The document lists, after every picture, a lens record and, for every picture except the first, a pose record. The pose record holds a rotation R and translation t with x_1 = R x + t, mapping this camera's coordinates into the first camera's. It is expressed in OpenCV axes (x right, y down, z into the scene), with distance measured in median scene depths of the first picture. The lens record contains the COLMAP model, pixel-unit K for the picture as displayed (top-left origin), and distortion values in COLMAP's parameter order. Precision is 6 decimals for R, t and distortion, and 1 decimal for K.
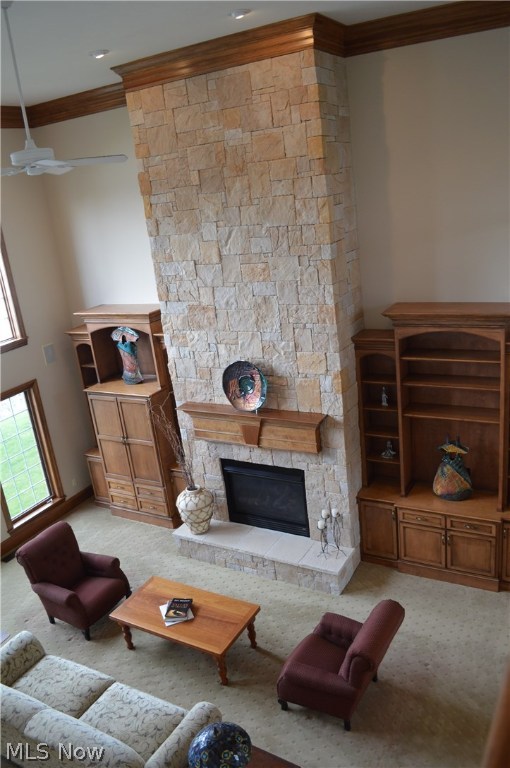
lens RADIAL K [[611.4, 0, 255.0], [0, 611.4, 384.0], [0, 0, 1]] dist [-0.077775, 0.003725]
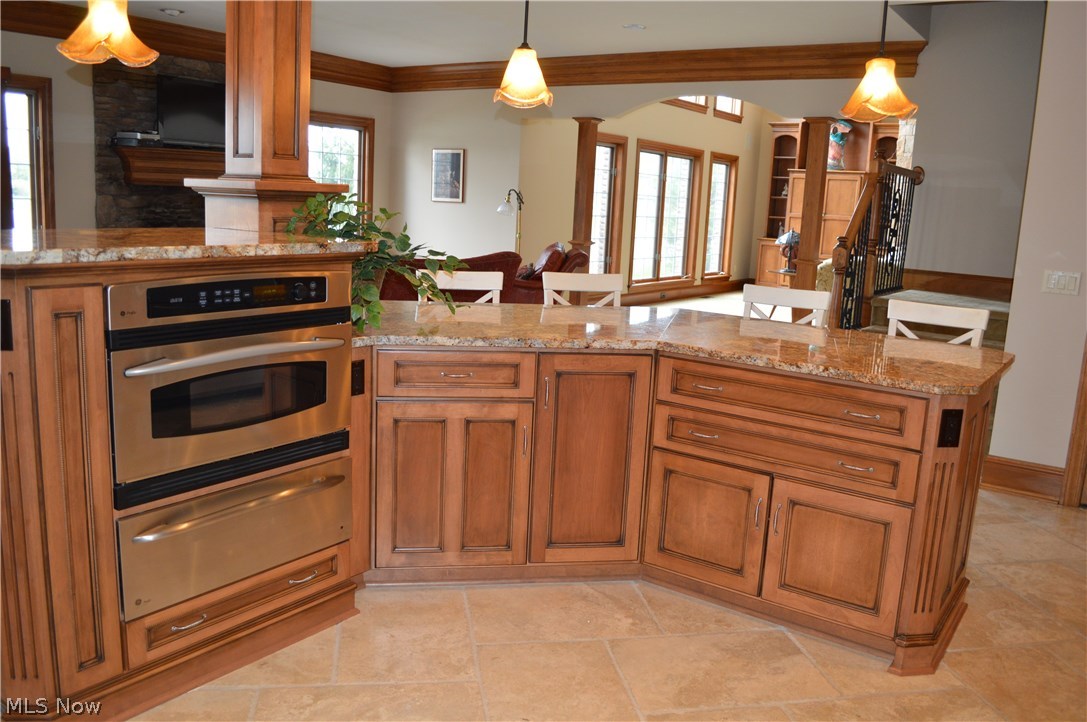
lens RADIAL K [[865.3, 0, 538.6], [0, 865.3, 356.8], [0, 0, 1]] dist [-0.077775, 0.003725]
pose [[0.981451, 0.179907, -0.066232, -0.672712], [-0.186908, 0.974792, -0.121845, 0.742256], [0.042642, 0.131964, 0.990337, -0.638060]]
